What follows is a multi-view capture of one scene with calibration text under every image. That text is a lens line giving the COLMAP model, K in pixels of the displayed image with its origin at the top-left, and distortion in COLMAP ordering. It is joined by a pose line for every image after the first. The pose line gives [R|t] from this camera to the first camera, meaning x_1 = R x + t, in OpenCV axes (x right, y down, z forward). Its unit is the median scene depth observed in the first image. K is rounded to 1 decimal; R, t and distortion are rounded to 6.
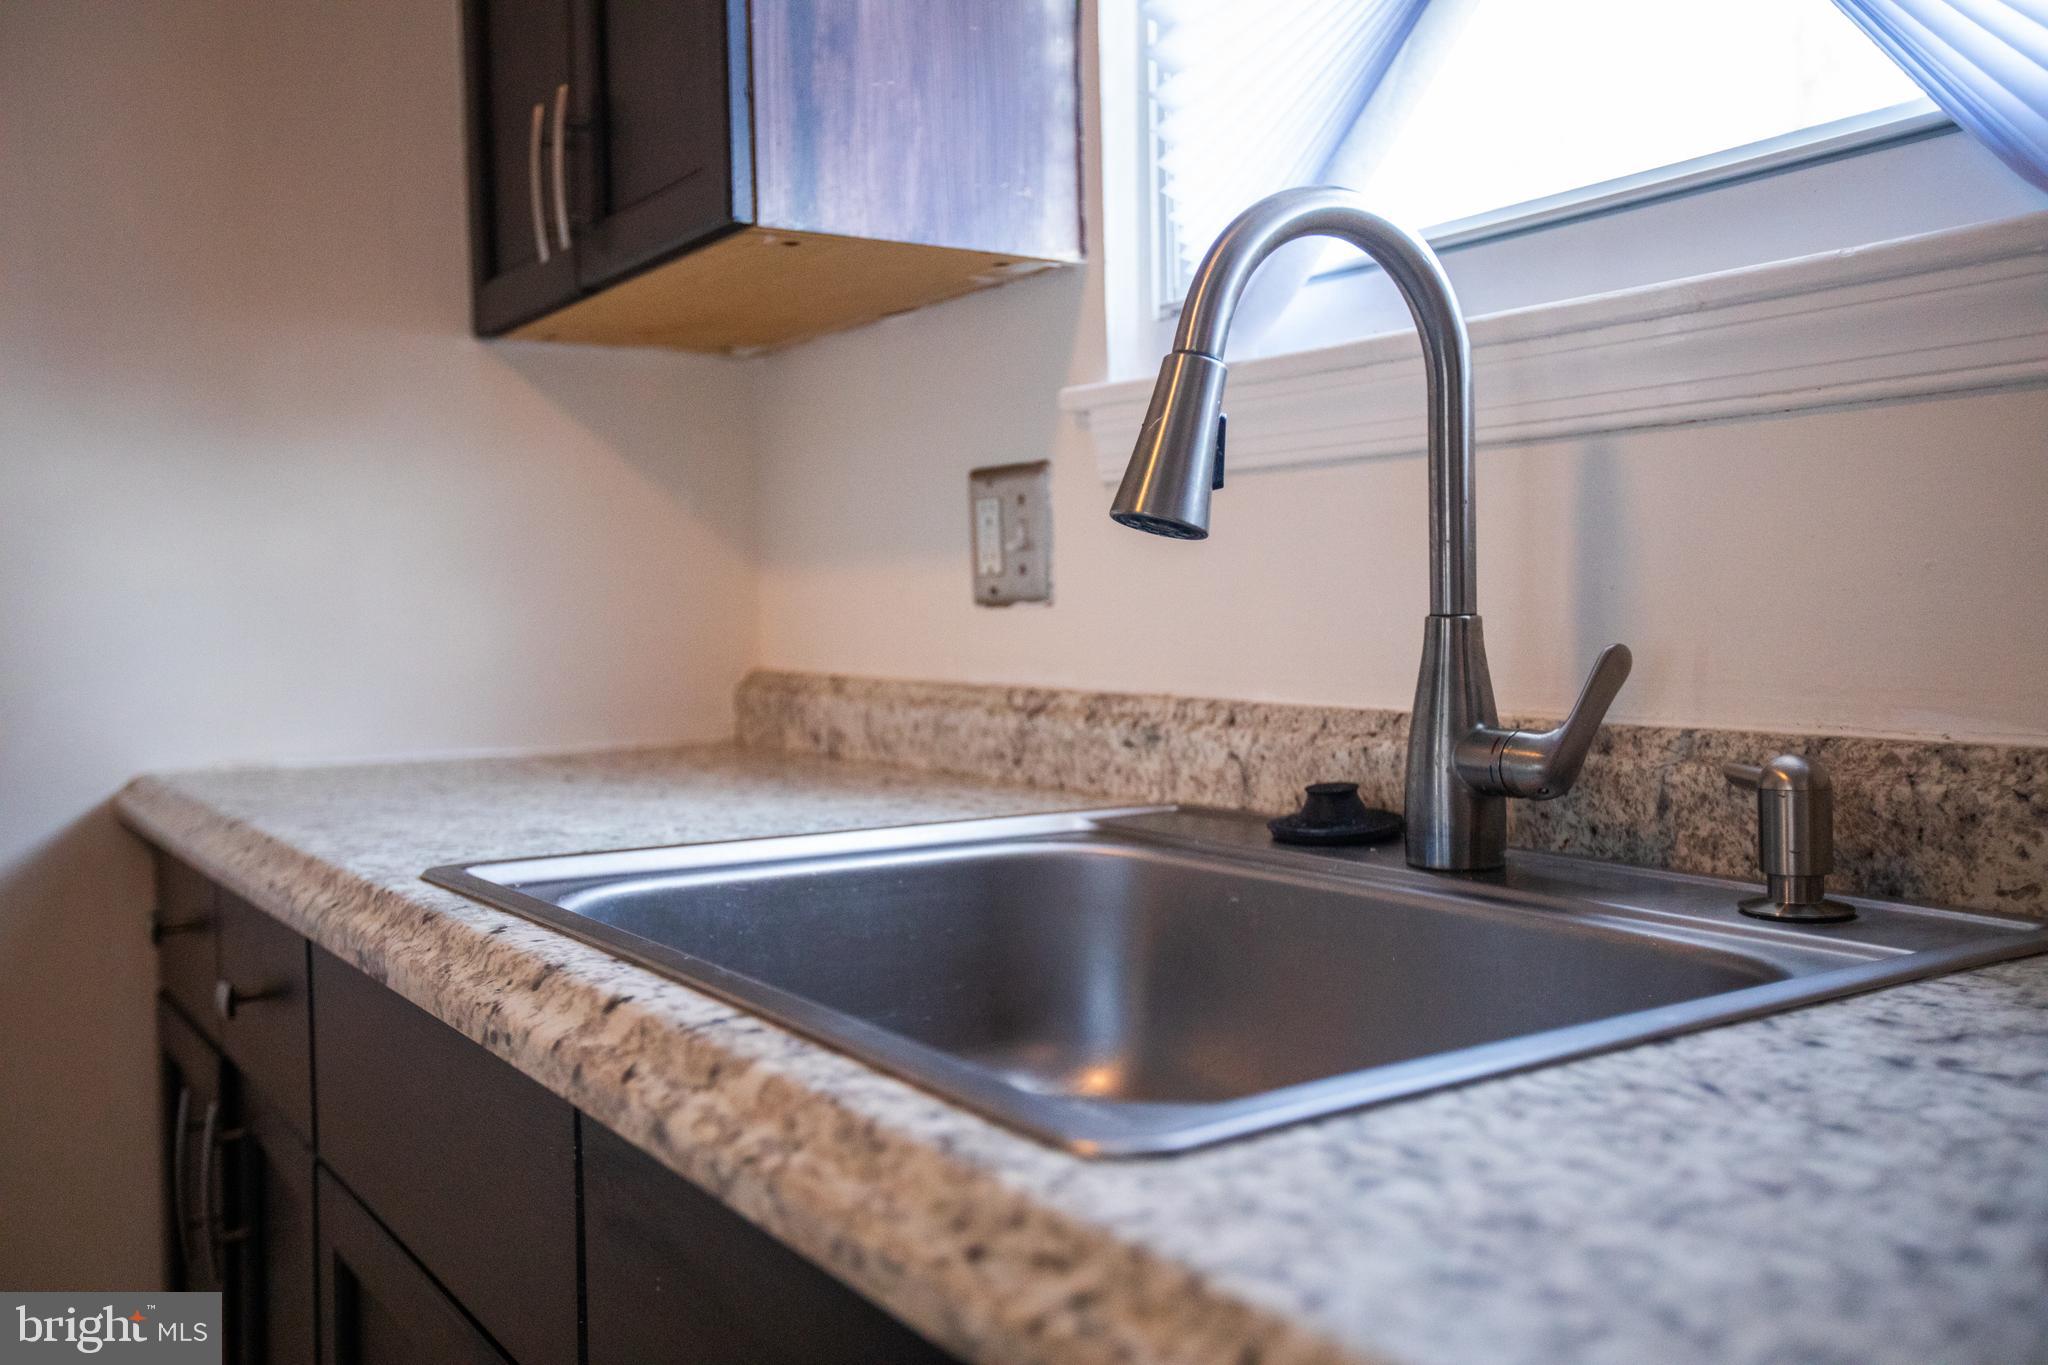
lens RADIAL K [[1747.2, 0, 1024.0], [0, 1747.2, 682.5], [0, 0, 1]] dist [-0.008102, -0.000828]
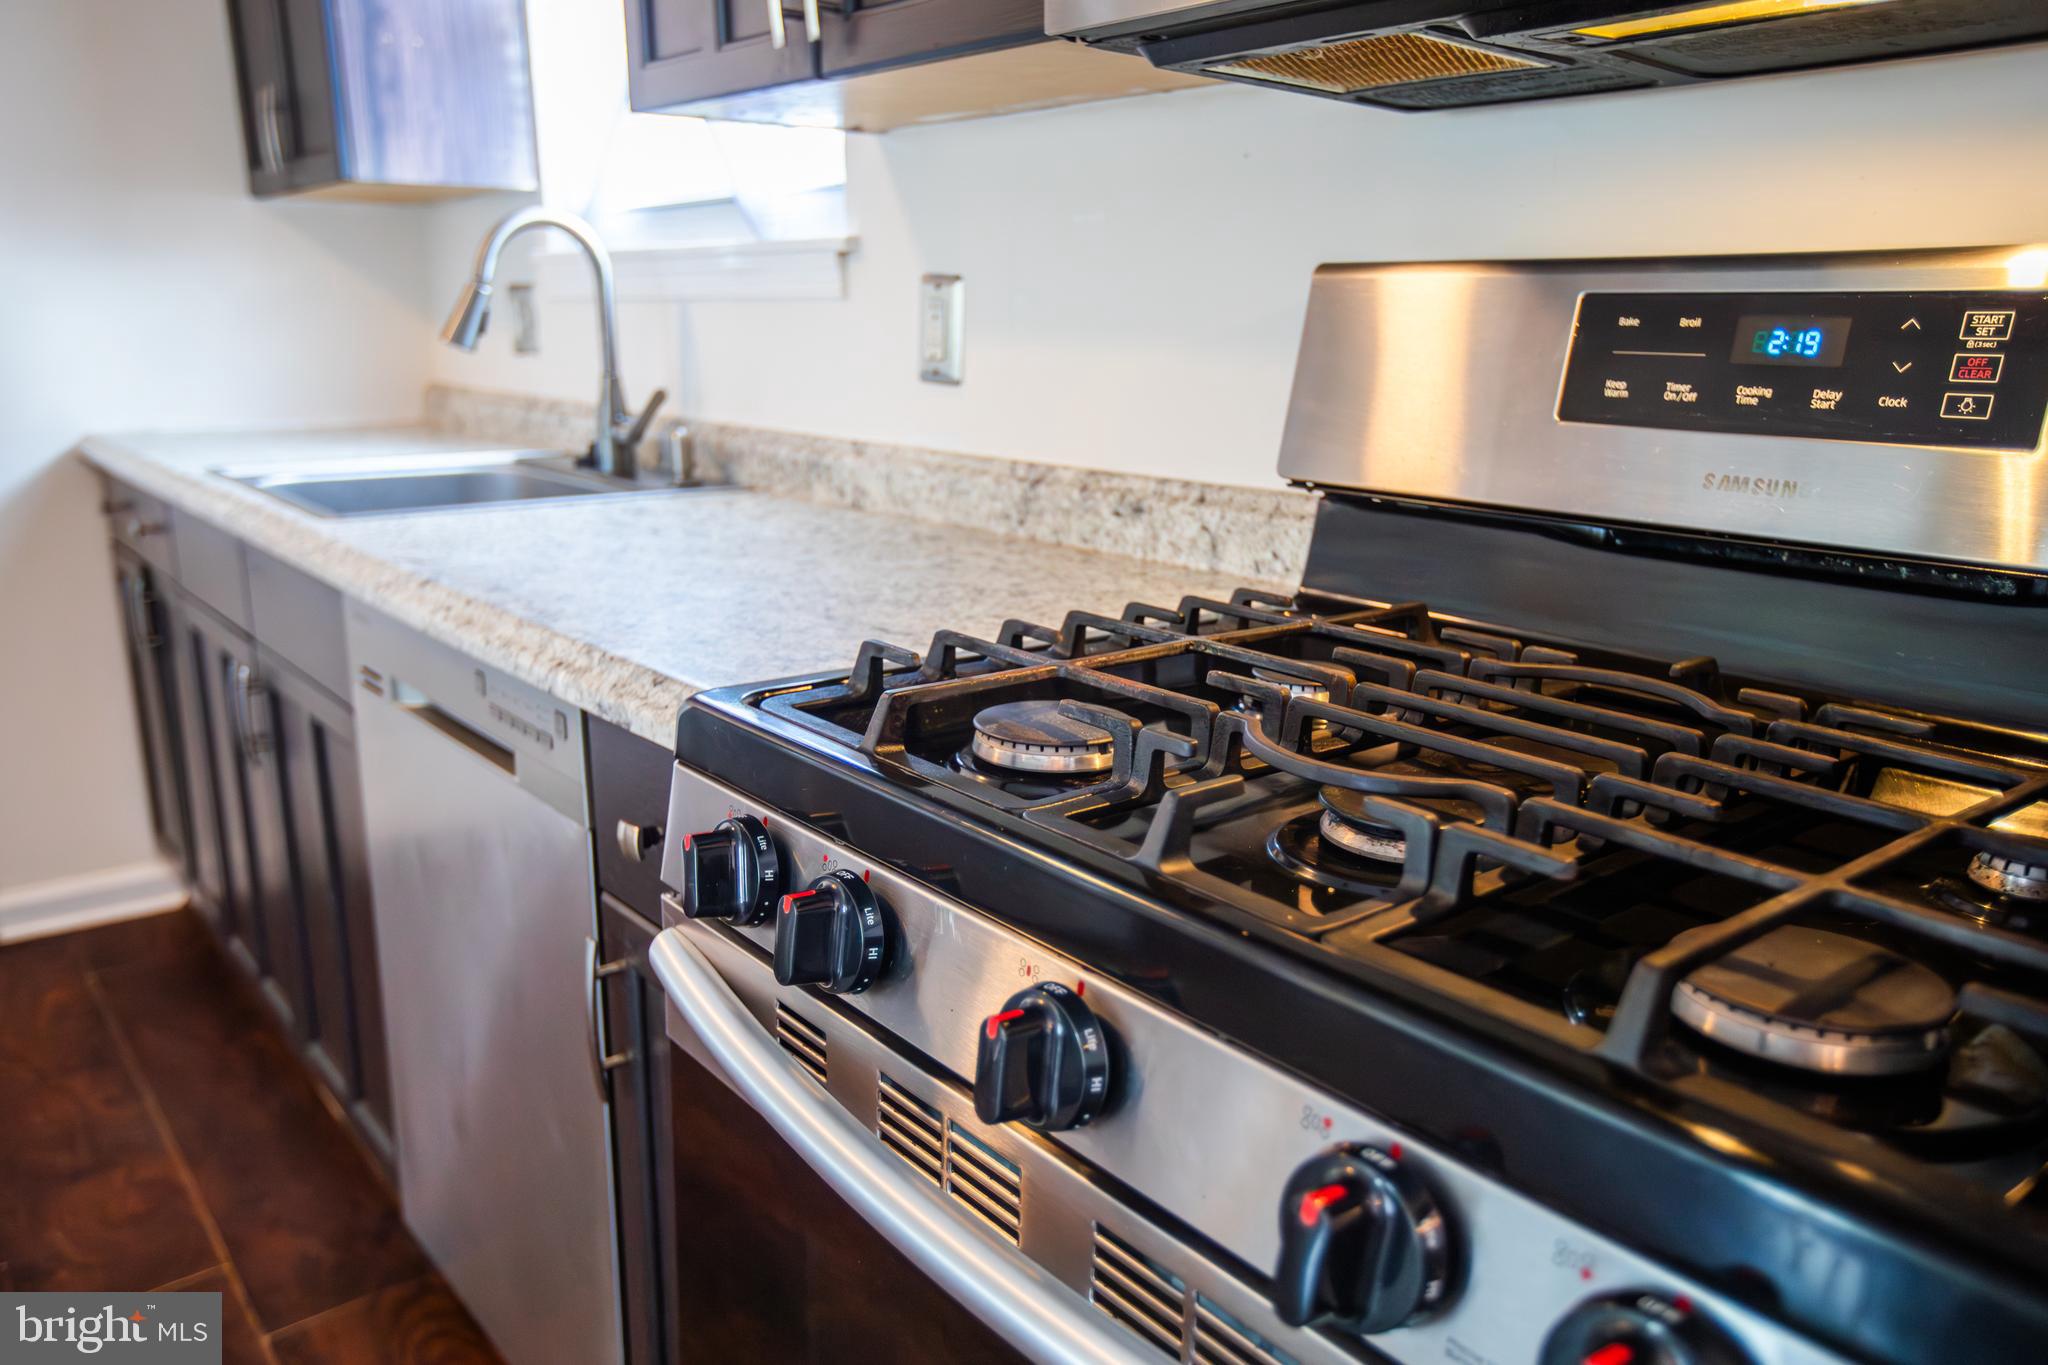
lens RADIAL K [[1497.3, 0, 1024.0], [0, 1497.3, 682.5], [0, 0, 1]] dist [0.006516, 0.004930]
pose [[0.997243, -0.000195, 0.074202, 0.514157], [-0.014776, 0.979447, 0.201162, -0.034881], [-0.072716, -0.201704, 0.976744, -0.968454]]
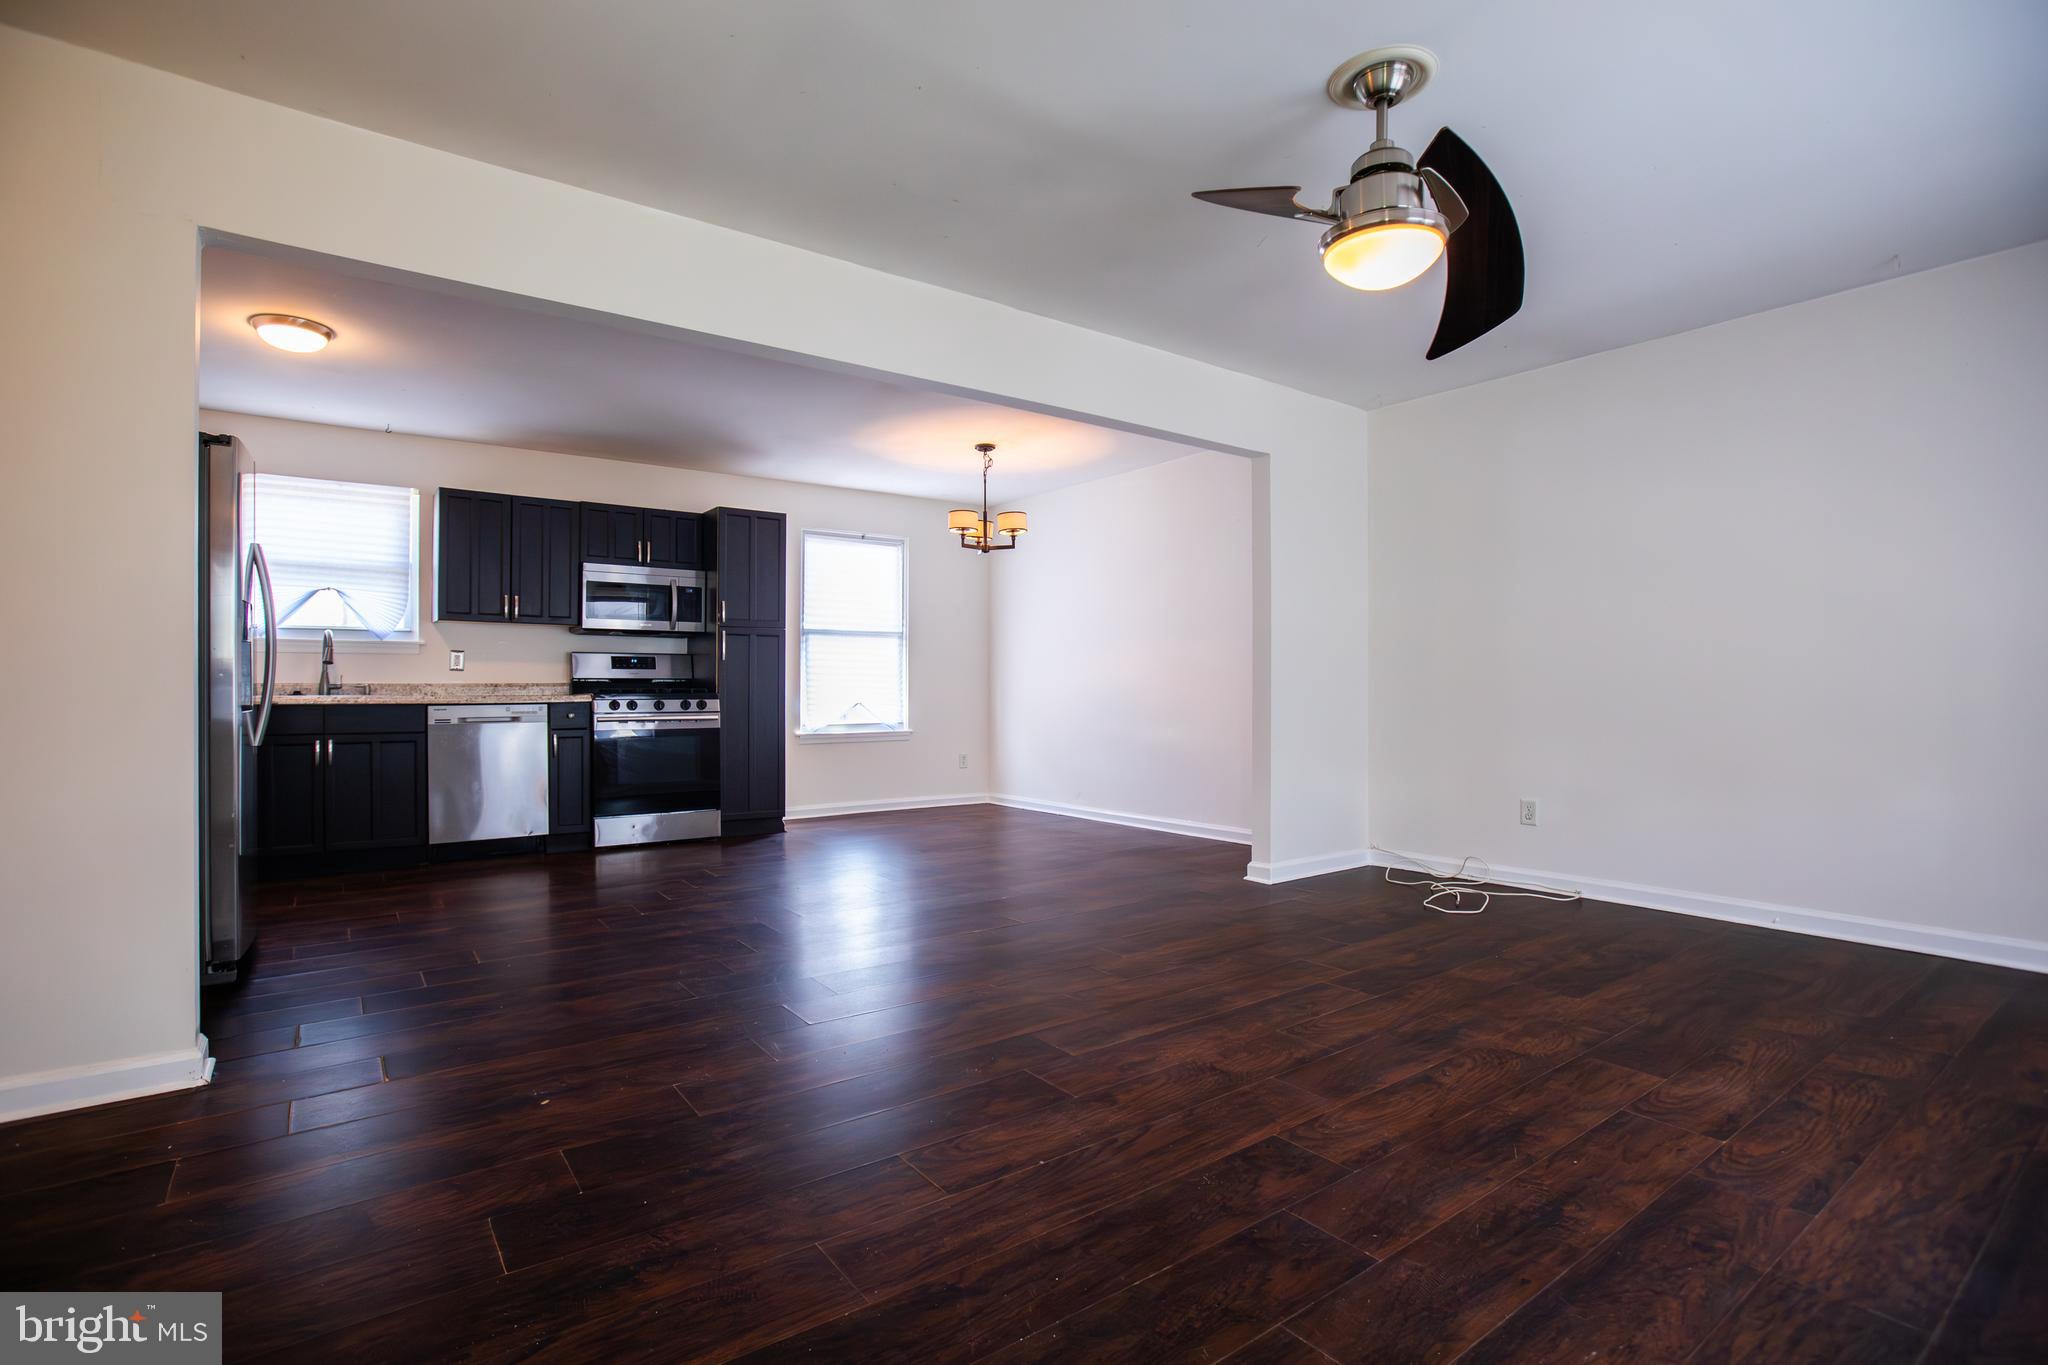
lens RADIAL K [[960.0, 0, 1024.0], [0, 960.0, 682.5], [0, 0, 1]] dist [-0.002201, 0.000155]
pose [[-0.038872, 0.019212, 0.999059, -3.907262], [0.045361, 0.998818, -0.017443, 0.222716], [-0.998214, 0.044641, -0.039698, -2.017333]]
